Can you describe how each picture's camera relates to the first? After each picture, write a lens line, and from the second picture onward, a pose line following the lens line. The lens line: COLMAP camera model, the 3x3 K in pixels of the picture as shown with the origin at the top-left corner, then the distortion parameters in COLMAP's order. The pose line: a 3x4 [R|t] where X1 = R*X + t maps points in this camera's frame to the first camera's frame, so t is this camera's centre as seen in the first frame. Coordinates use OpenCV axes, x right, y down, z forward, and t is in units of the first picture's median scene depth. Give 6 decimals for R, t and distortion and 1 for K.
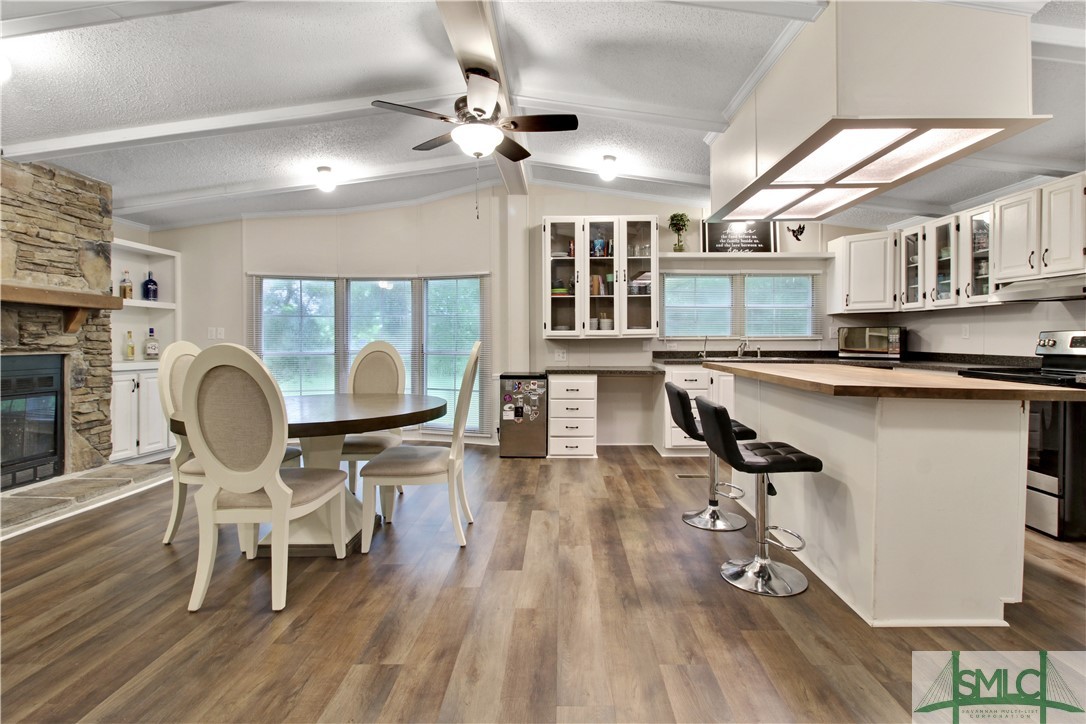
lens RADIAL K [[507.1, 0, 544.8], [0, 507.1, 344.2], [0, 0, 1]] dist [-0.013475, -0.000279]
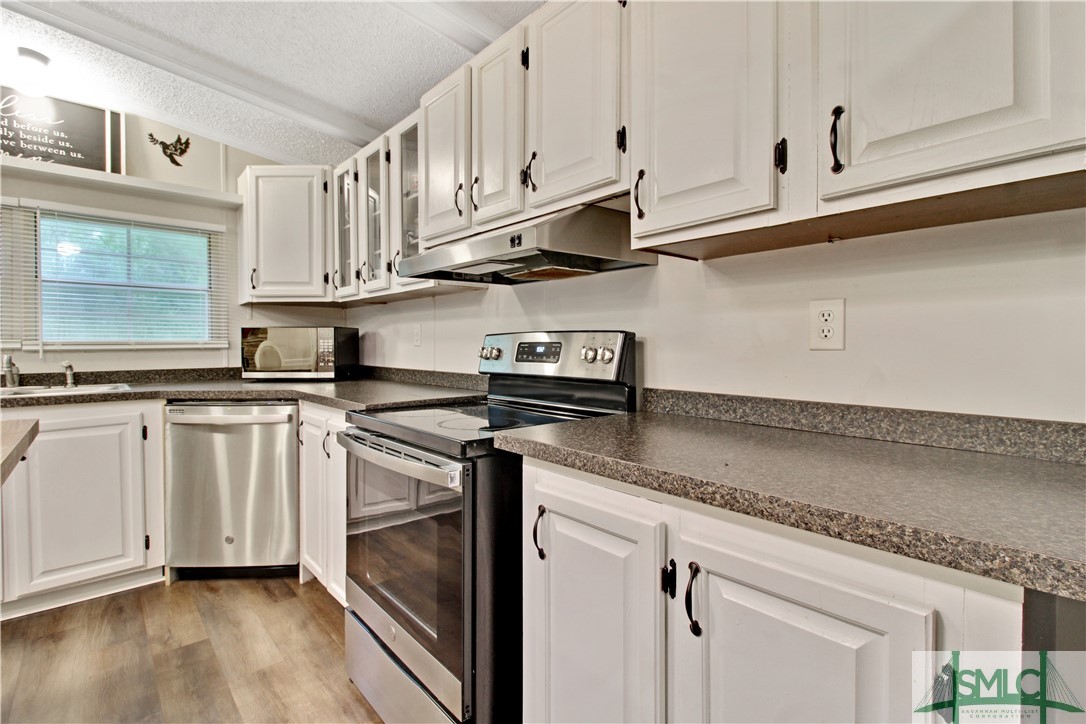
lens RADIAL K [[507.1, 0, 544.8], [0, 507.1, 344.2], [0, 0, 1]] dist [-0.013475, -0.000279]
pose [[0.725935, -0.001707, 0.687761, 0.440294], [0.011191, 0.999894, -0.009330, -0.004649], [-0.687672, 0.014470, 0.725877, 0.359621]]
